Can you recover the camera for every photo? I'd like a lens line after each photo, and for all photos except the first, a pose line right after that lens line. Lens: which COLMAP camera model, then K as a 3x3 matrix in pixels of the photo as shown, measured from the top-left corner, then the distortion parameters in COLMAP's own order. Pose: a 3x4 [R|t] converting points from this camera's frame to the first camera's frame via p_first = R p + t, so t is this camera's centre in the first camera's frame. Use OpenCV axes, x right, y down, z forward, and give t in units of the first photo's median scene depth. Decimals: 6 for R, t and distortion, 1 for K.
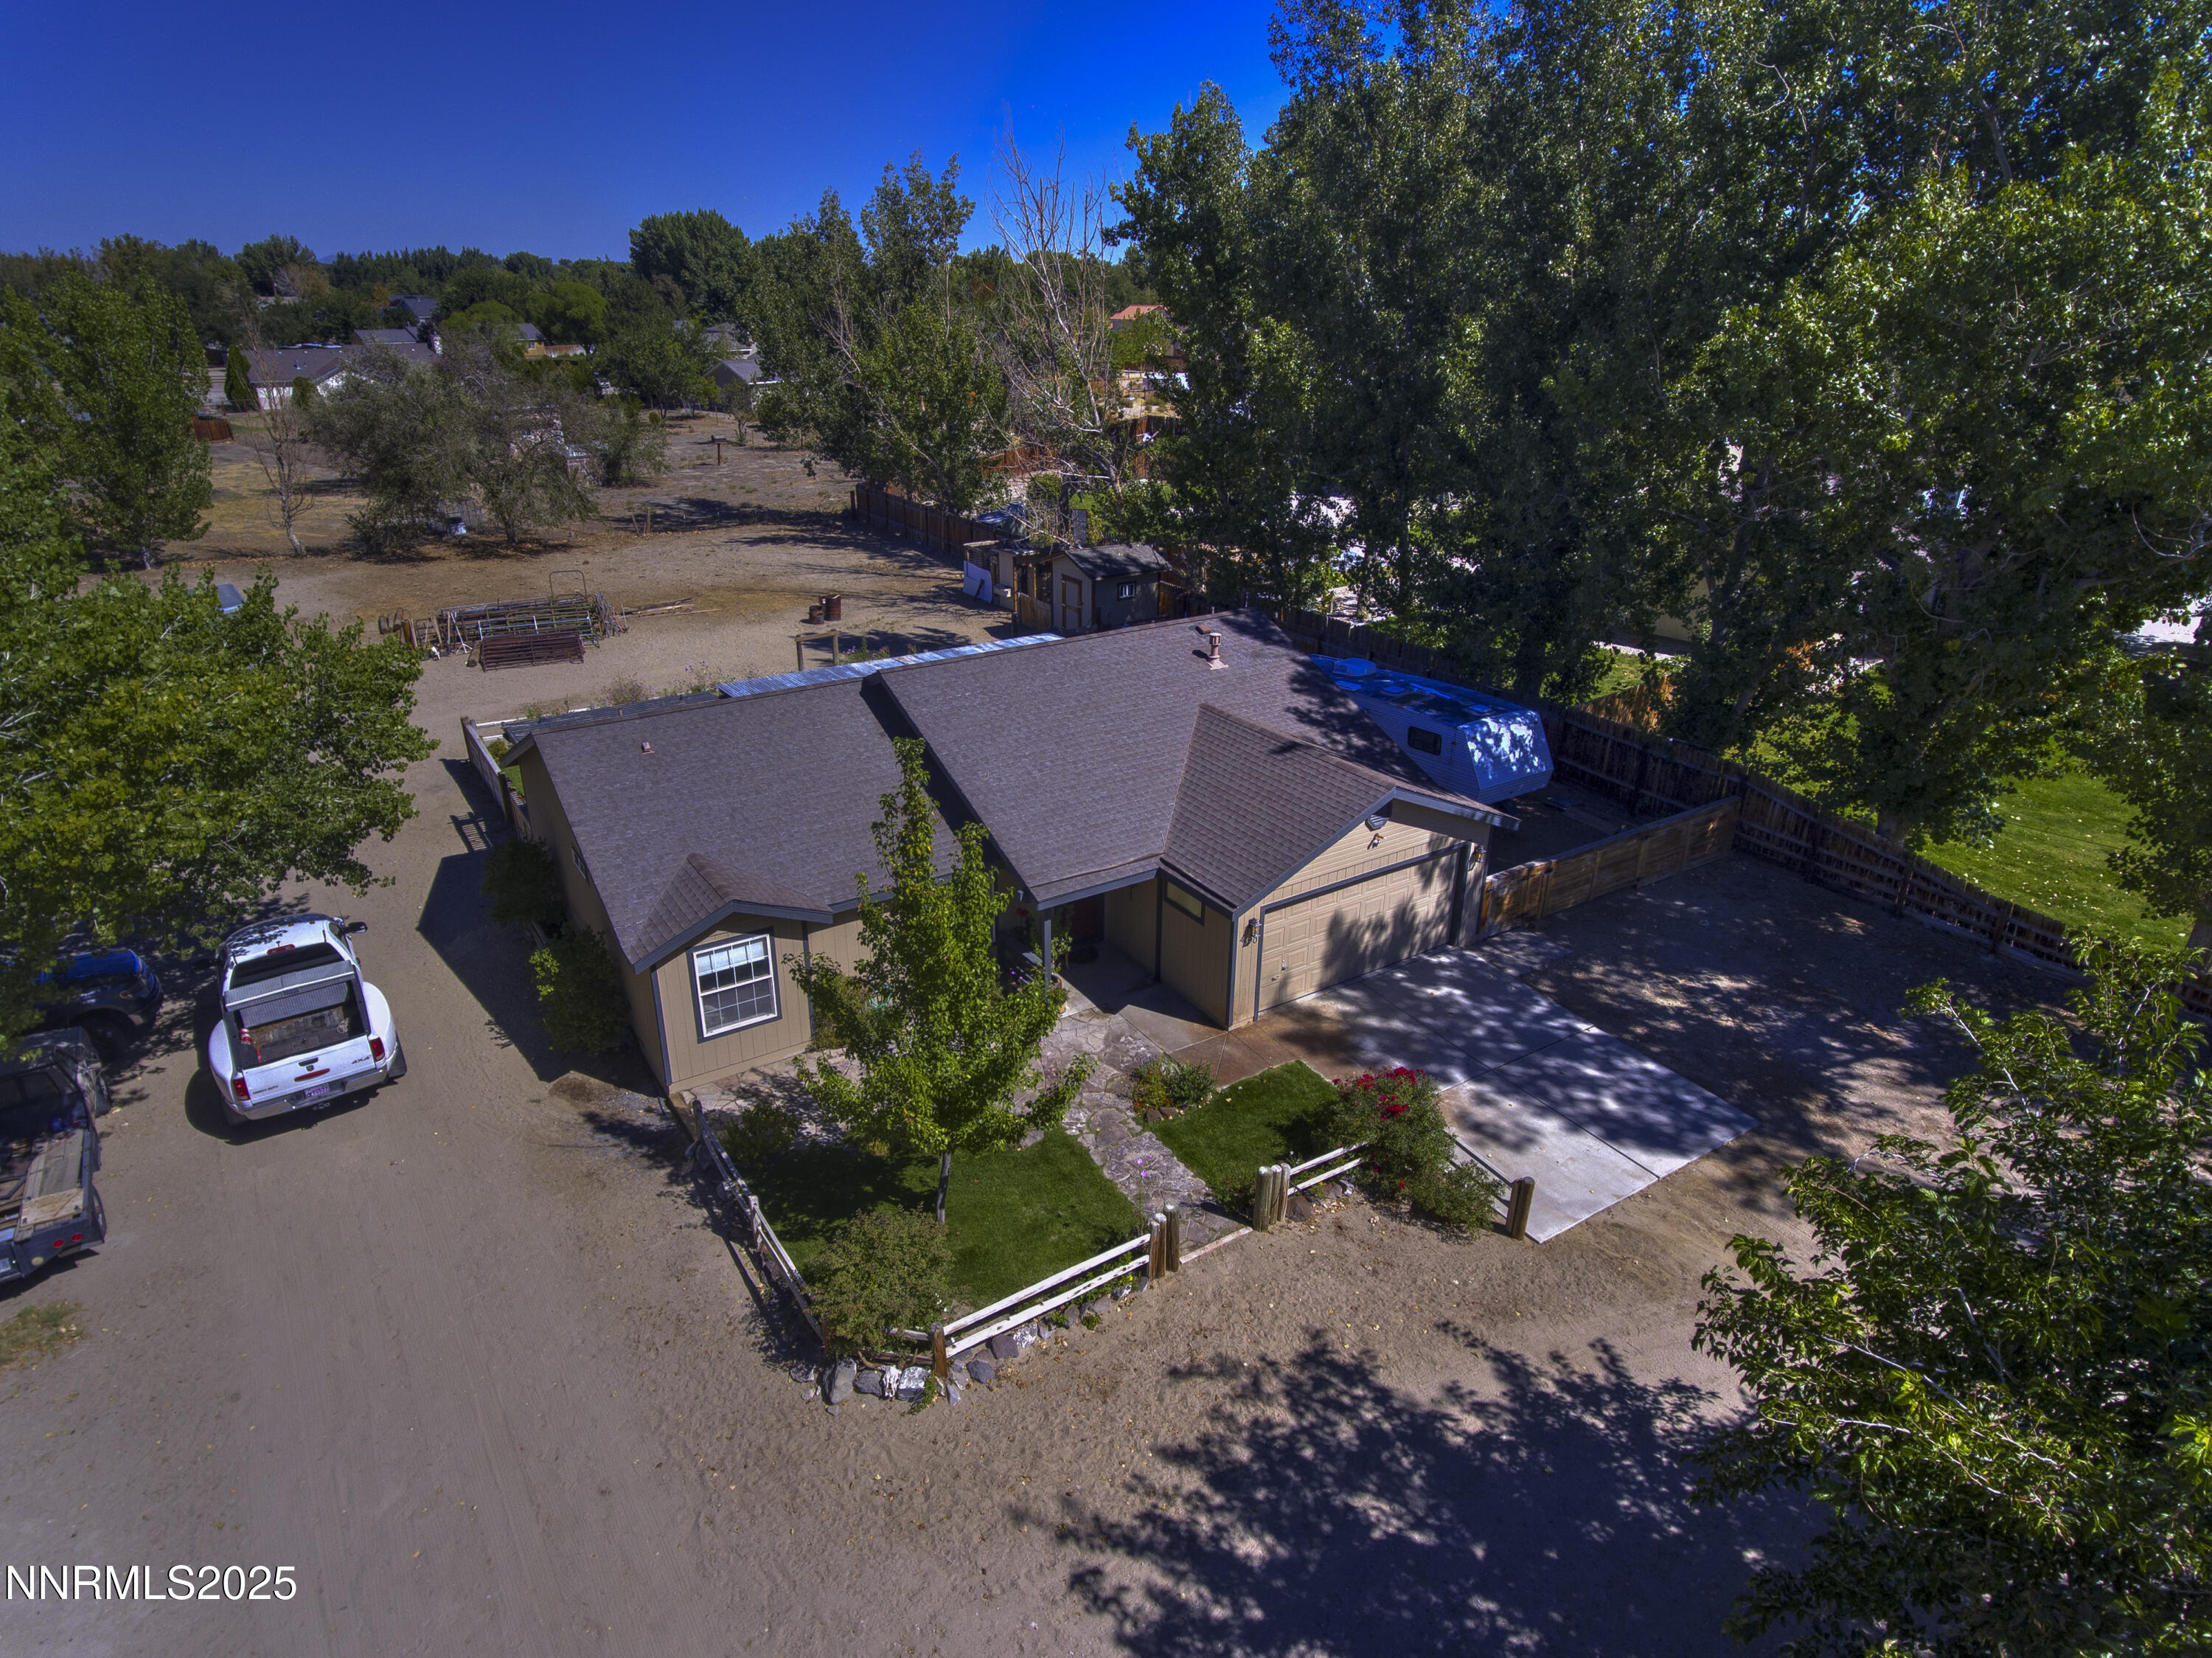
lens RADIAL K [[1286.7, 0, 1075.0], [0, 1286.7, 816.6], [0, 0, 1]] dist [0.019160, 0.000064]
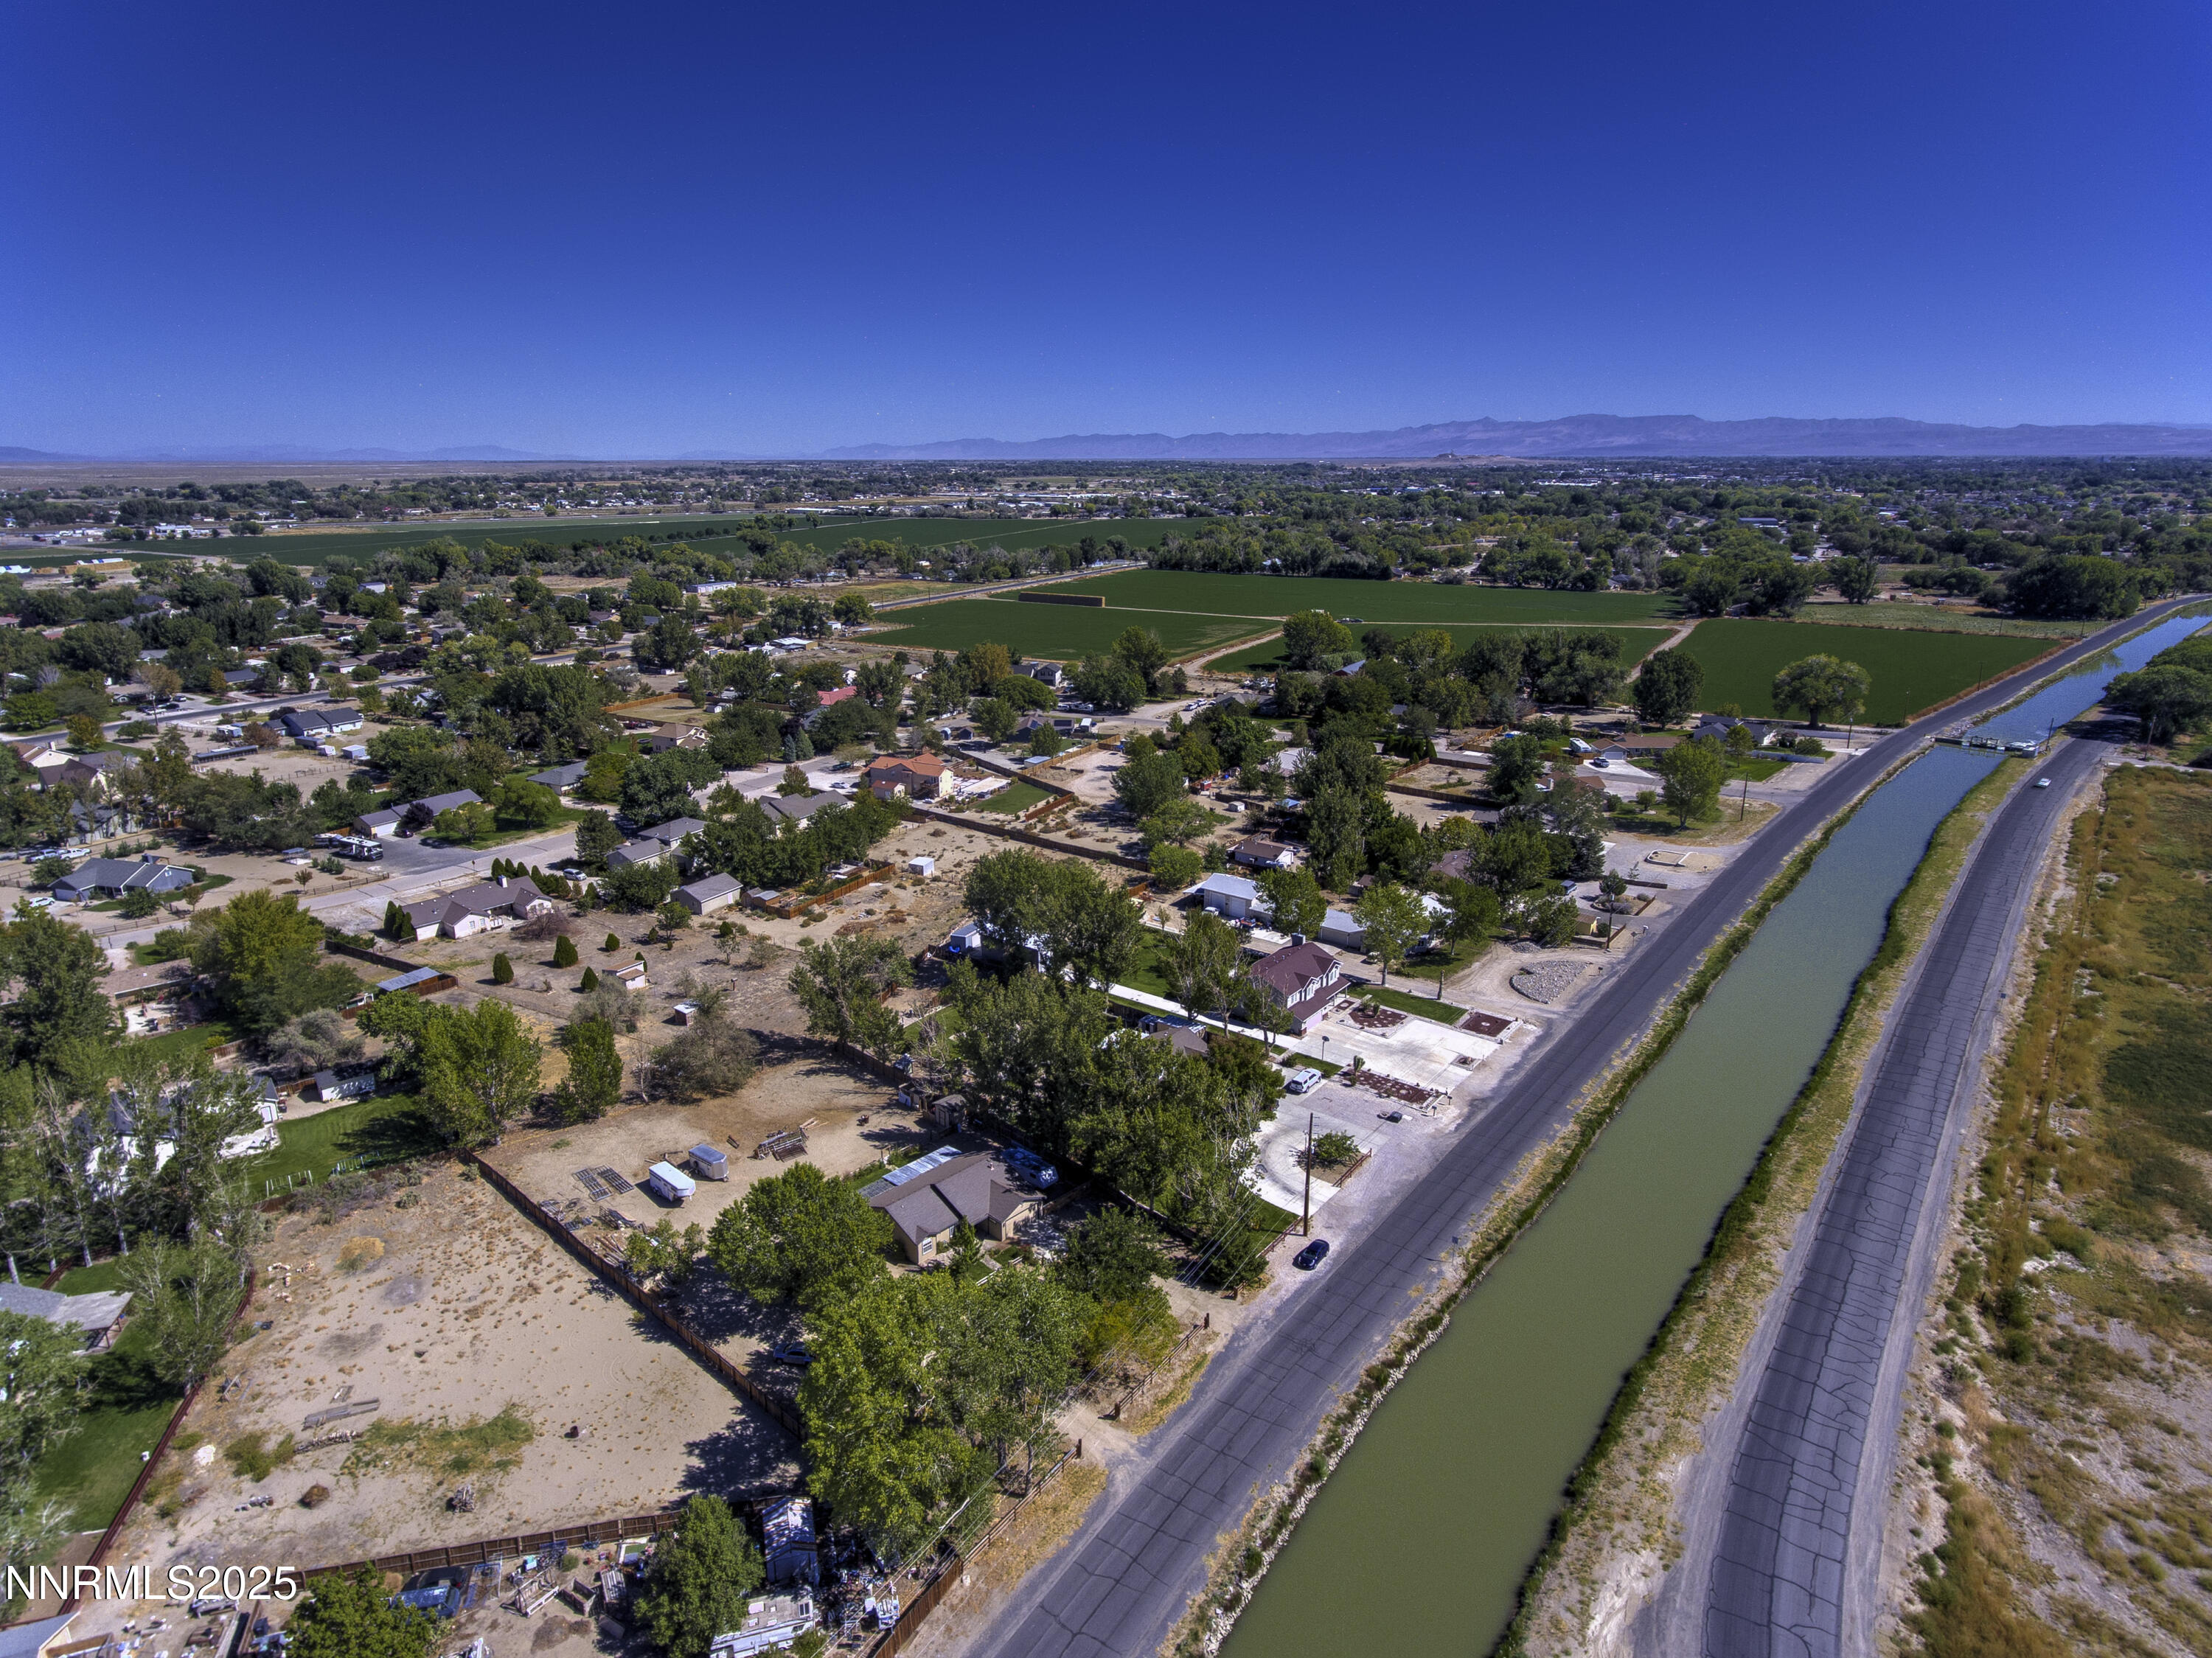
lens RADIAL K [[1286.4, 0, 1075.0], [0, 1286.4, 816.6], [0, 0, 1]] dist [0.019160, 0.000064]
pose [[0.972110, -0.067111, 0.224716, -0.880030], [0.094572, 0.988998, -0.113749, -1.240848], [-0.214610, 0.131828, 0.967762, -5.939553]]
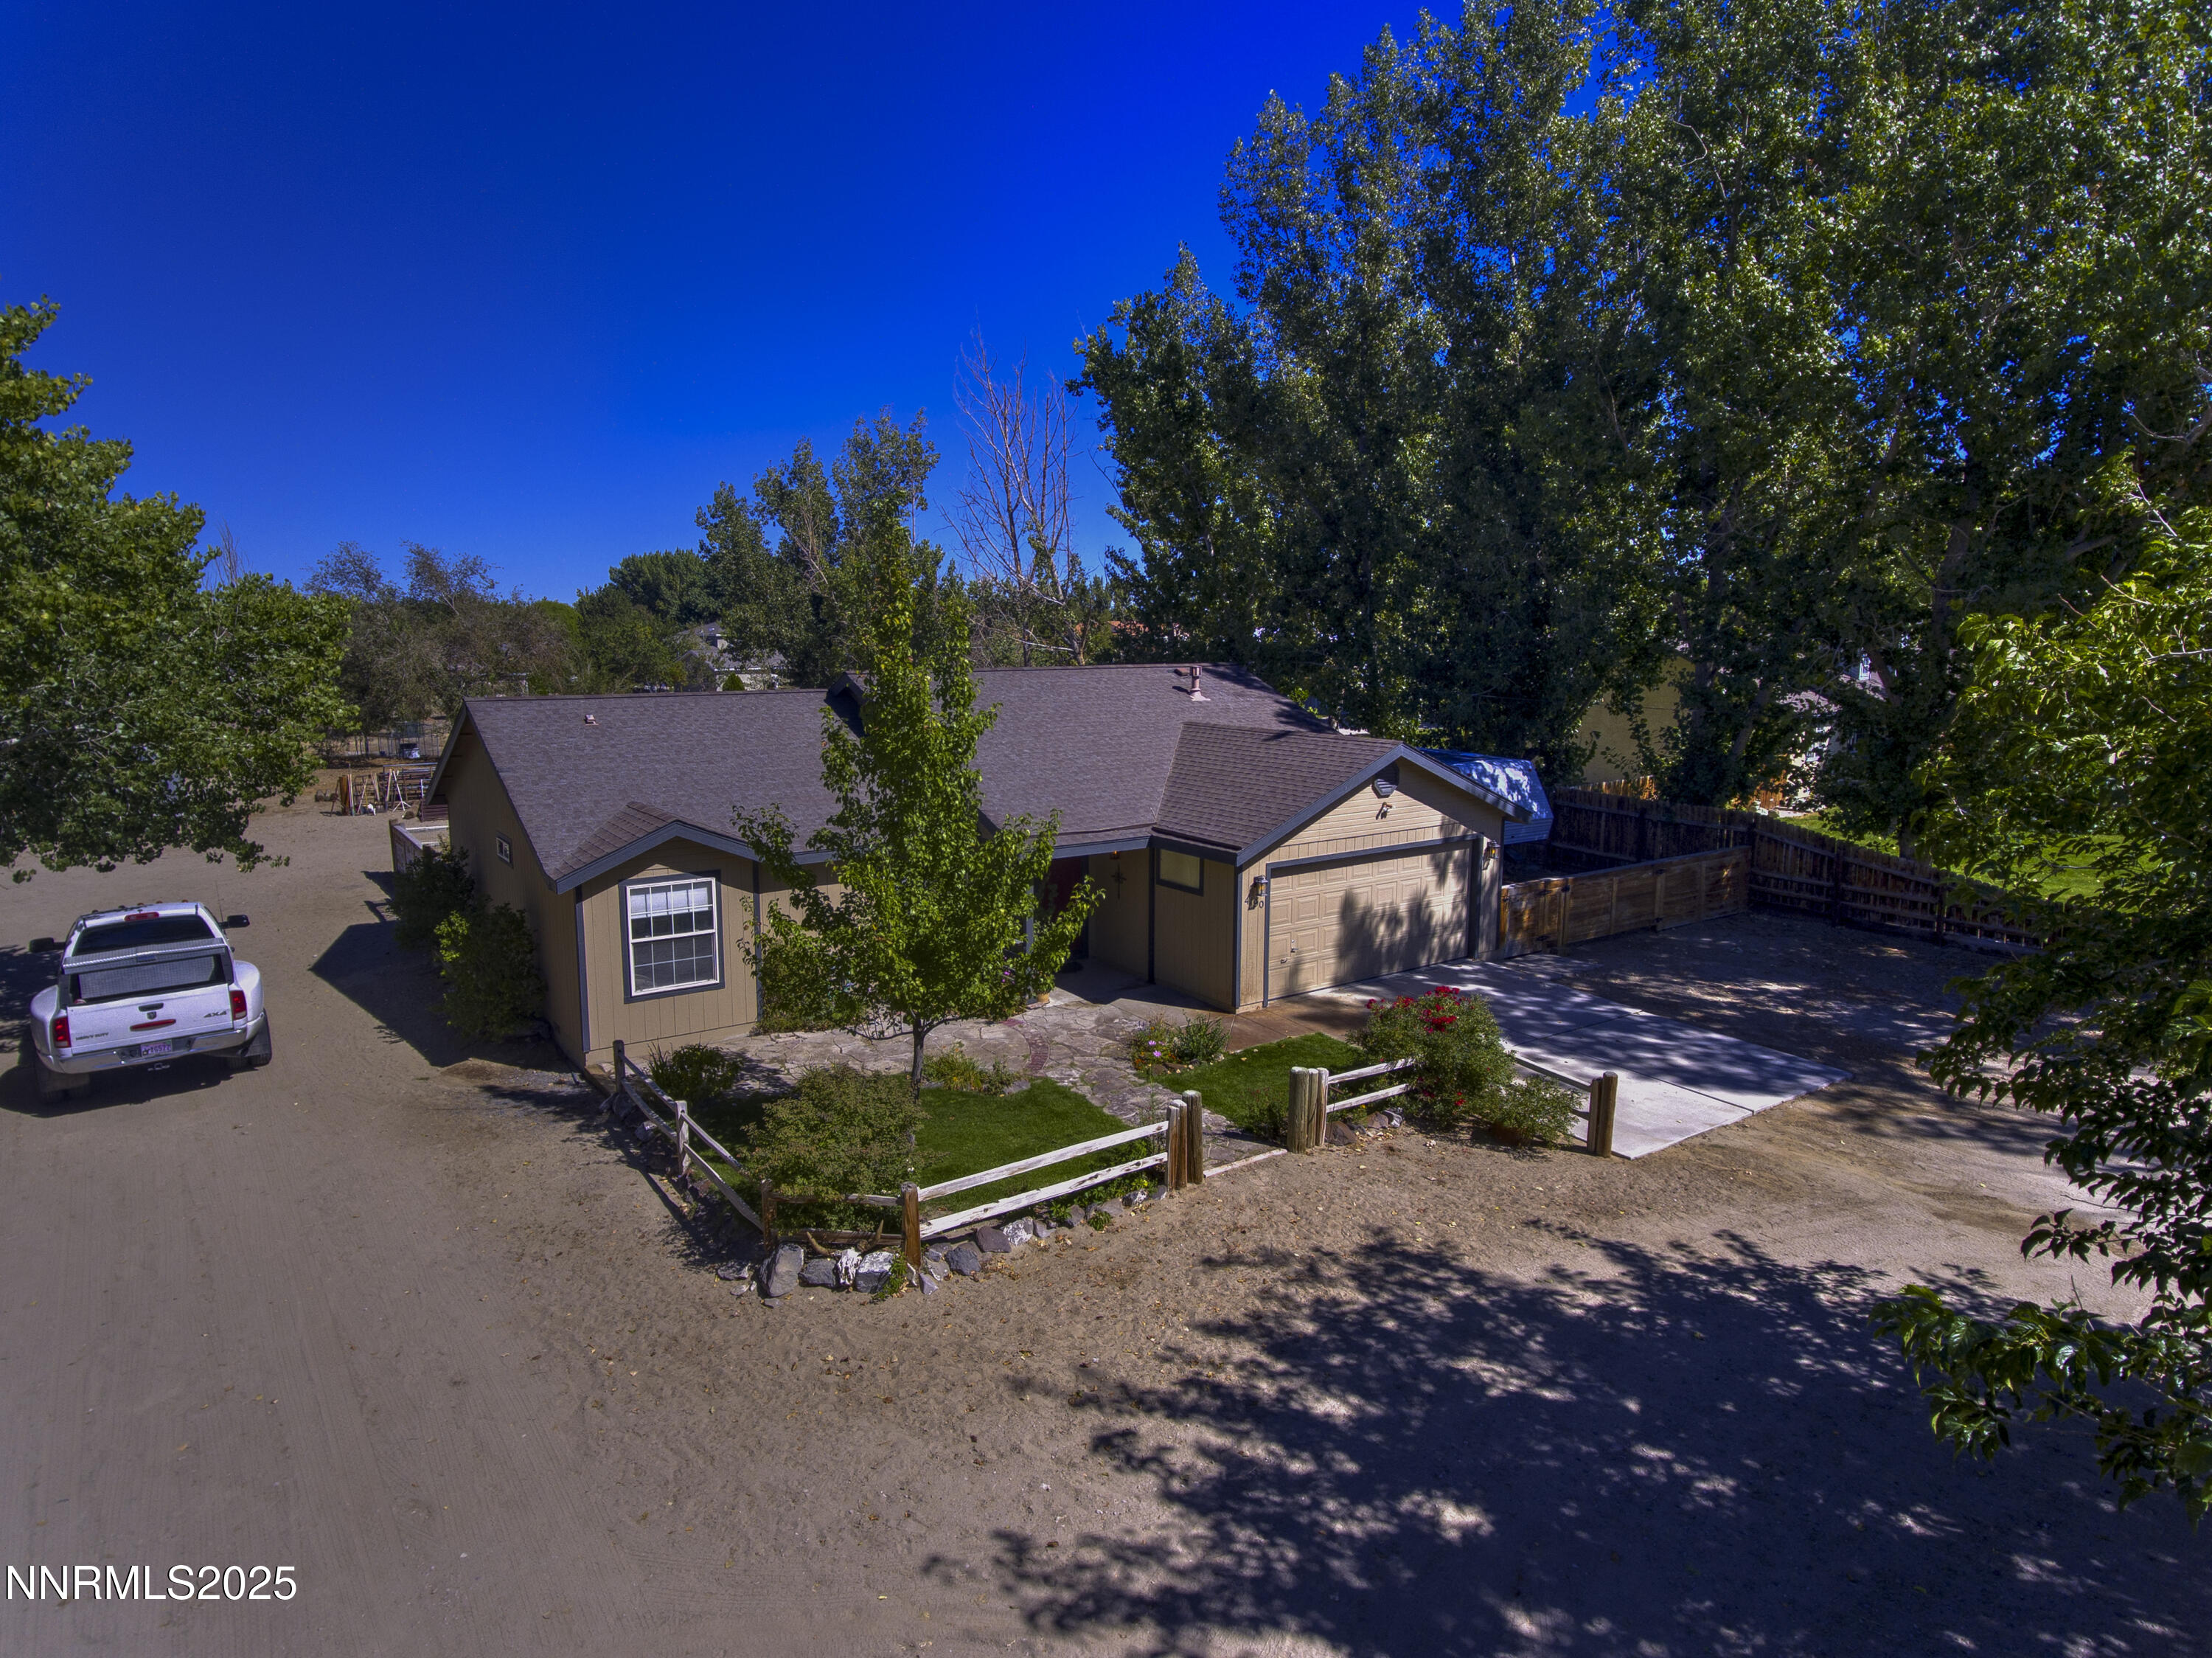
lens RADIAL K [[1286.7, 0, 1075.0], [0, 1286.7, 816.6], [0, 0, 1]] dist [0.019160, 0.000064]
pose [[0.999272, -0.007051, 0.037491, -0.025351], [0.016307, 0.967408, -0.252696, 0.284996], [-0.034487, 0.253124, 0.966819, 0.133645]]
